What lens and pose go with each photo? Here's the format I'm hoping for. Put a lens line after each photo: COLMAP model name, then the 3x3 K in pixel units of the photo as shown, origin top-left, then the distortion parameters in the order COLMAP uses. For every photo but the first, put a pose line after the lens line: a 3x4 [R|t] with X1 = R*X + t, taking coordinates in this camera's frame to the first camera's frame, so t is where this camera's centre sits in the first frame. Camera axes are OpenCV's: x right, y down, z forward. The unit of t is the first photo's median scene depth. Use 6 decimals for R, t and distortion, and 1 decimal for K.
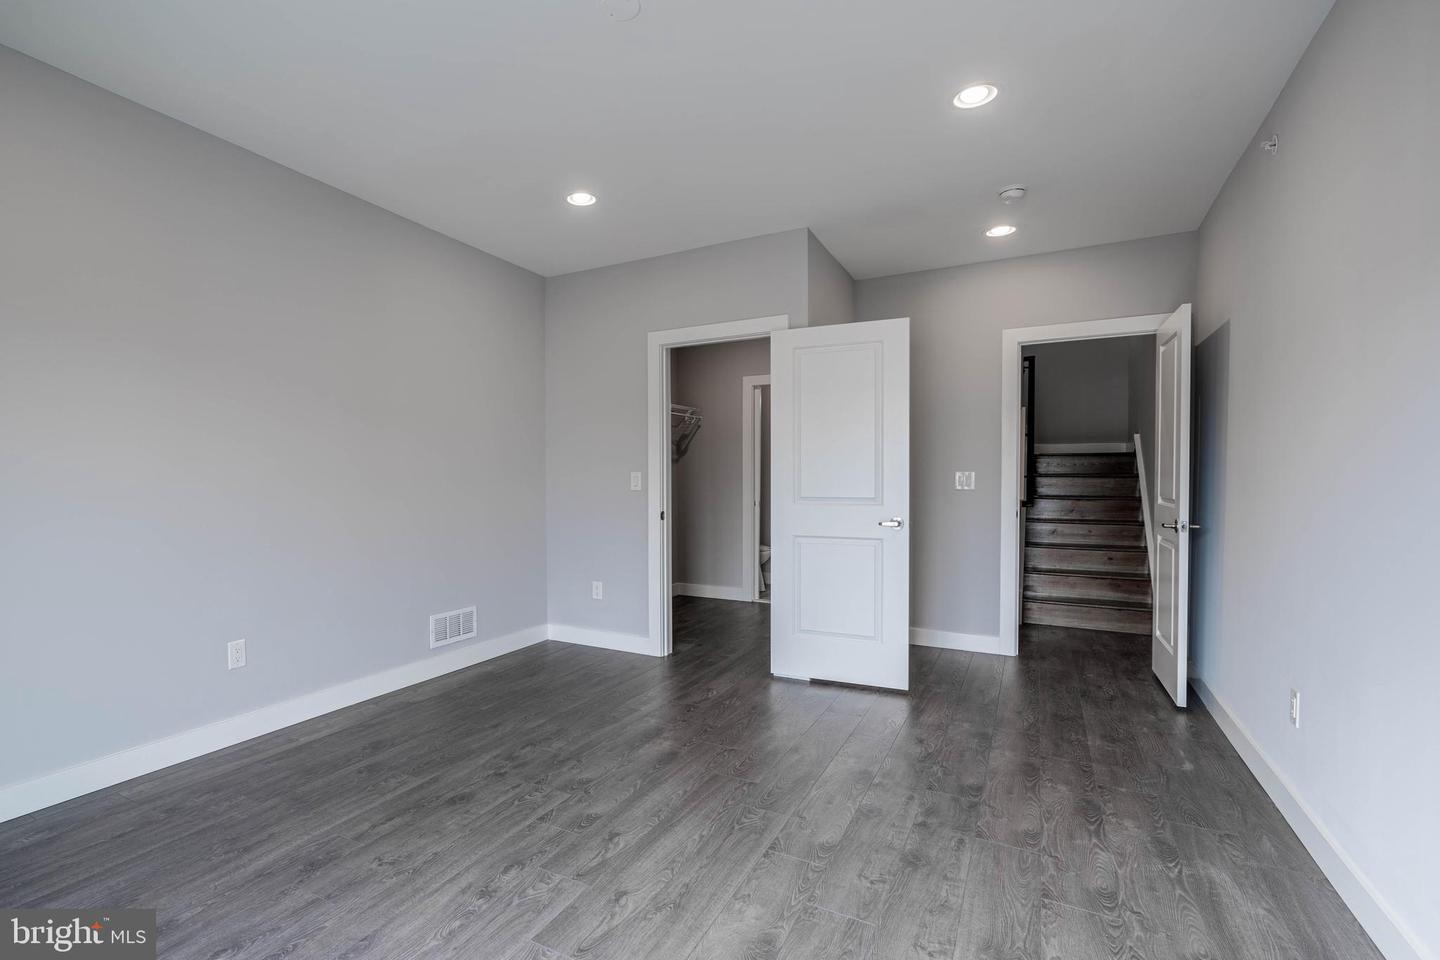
lens RADIAL K [[656.8, 0, 717.8], [0, 656.8, 487.9], [0, 0, 1]] dist [-0.005185, 0.000554]
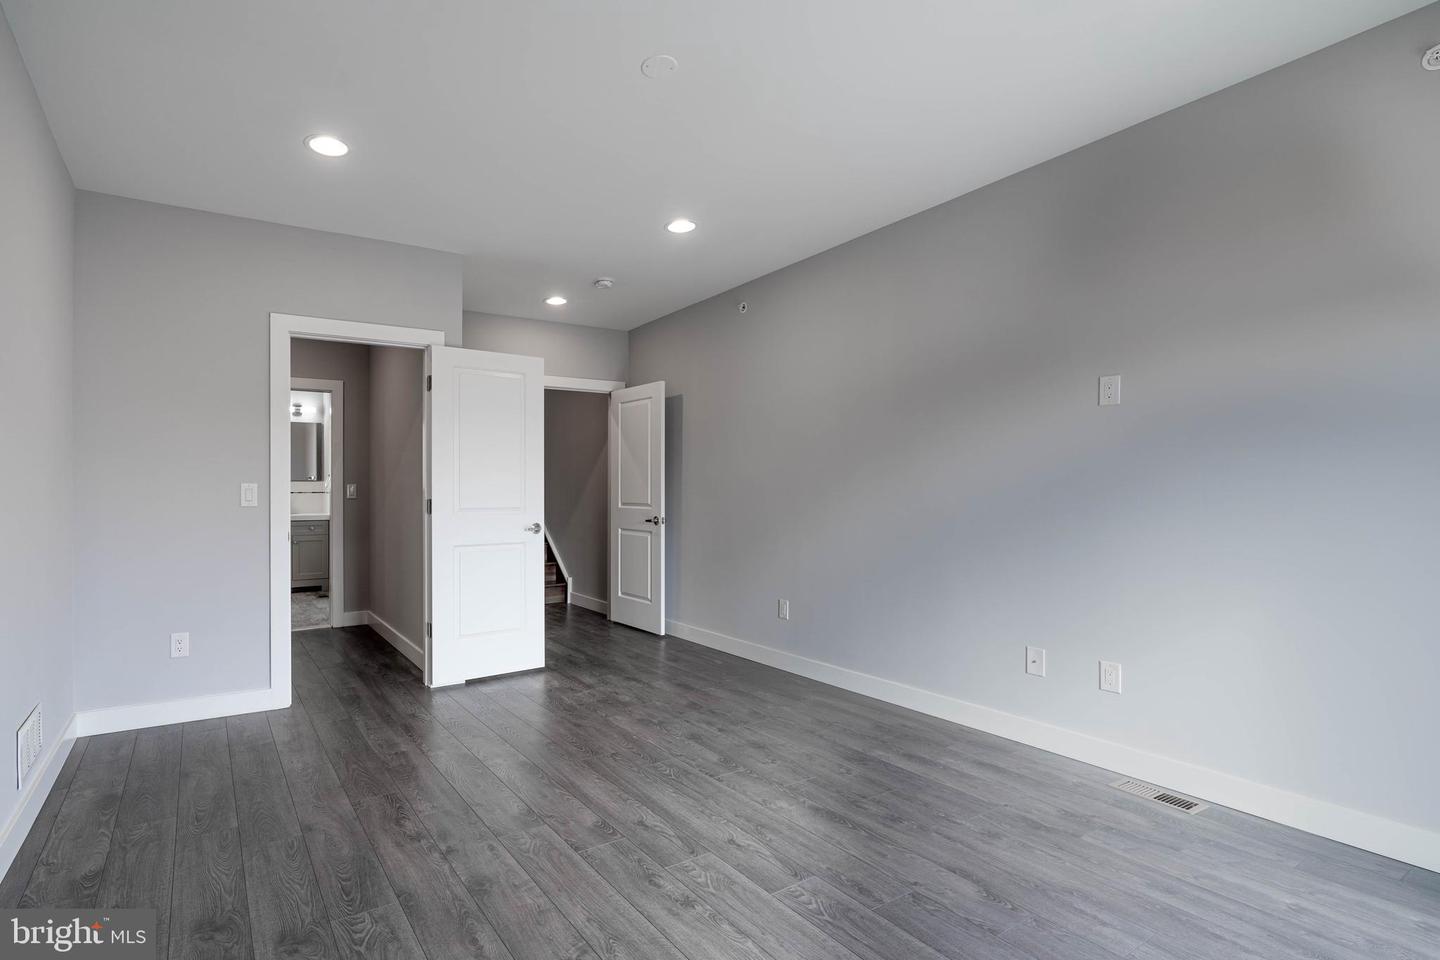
lens RADIAL K [[542.2, 0, 719.6], [0, 542.2, 487.8], [0, 0, 1]] dist [-0.001384, 0.000060]
pose [[0.568167, 0.001586, 0.822912, -0.551290], [0.017483, 0.999749, -0.013998, 0.000523], [-0.822727, 0.022341, 0.567997, 0.262435]]
